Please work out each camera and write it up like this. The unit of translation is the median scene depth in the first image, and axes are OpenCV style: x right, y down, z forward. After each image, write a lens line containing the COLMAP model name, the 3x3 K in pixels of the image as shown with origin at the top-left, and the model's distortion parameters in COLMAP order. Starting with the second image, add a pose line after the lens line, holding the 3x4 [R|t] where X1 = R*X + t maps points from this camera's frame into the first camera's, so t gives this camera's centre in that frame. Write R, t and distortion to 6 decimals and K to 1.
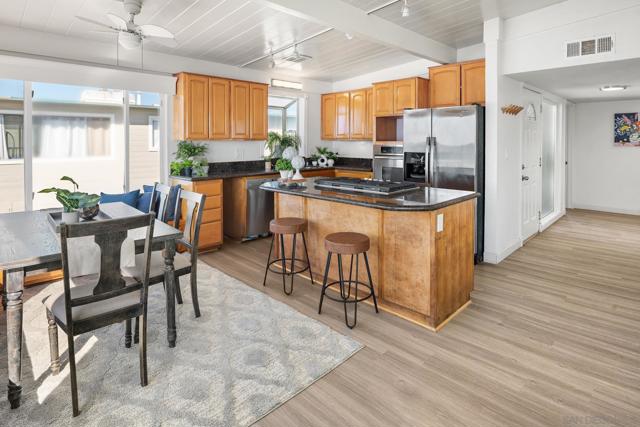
lens RADIAL K [[348.7, 0, 319.7], [0, 348.7, 159.0], [0, 0, 1]] dist [-0.002545, -0.000821]
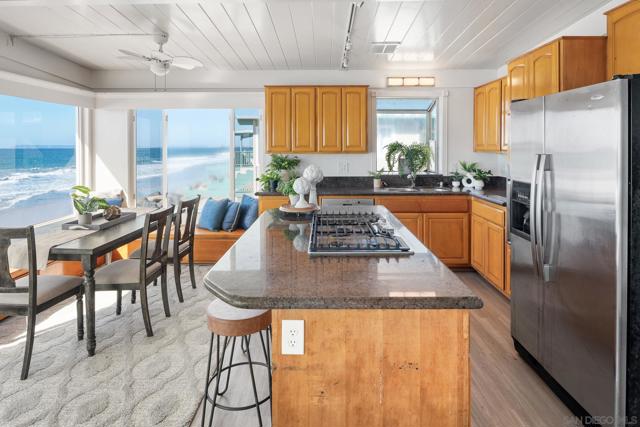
lens RADIAL K [[348.7, 0, 319.7], [0, 348.7, 159.0], [0, 0, 1]] dist [-0.002545, -0.000821]
pose [[0.694539, 0.023883, -0.719058, 0.398394], [-0.034746, 0.999396, -0.000368, -0.038784], [0.718615, 0.025240, 0.694950, 0.373211]]
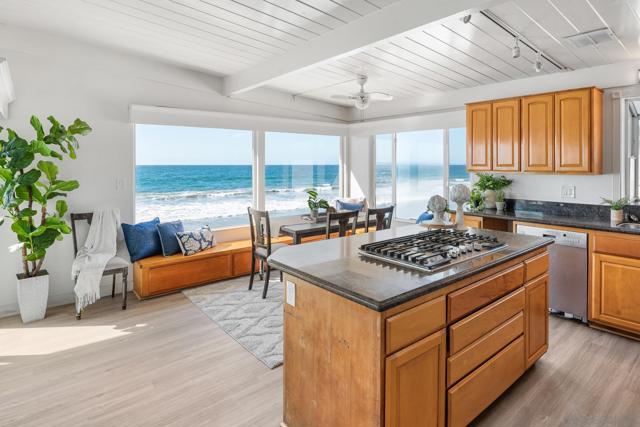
lens RADIAL K [[354.0, 0, 315.0], [0, 354.0, 175.9], [0, 0, 1]] dist [-0.002419, -0.000696]
pose [[-0.113629, 0.032131, -0.993004, 0.596443], [-0.051526, 0.997941, 0.038187, -0.053795], [0.992186, 0.055505, -0.111740, 0.618291]]
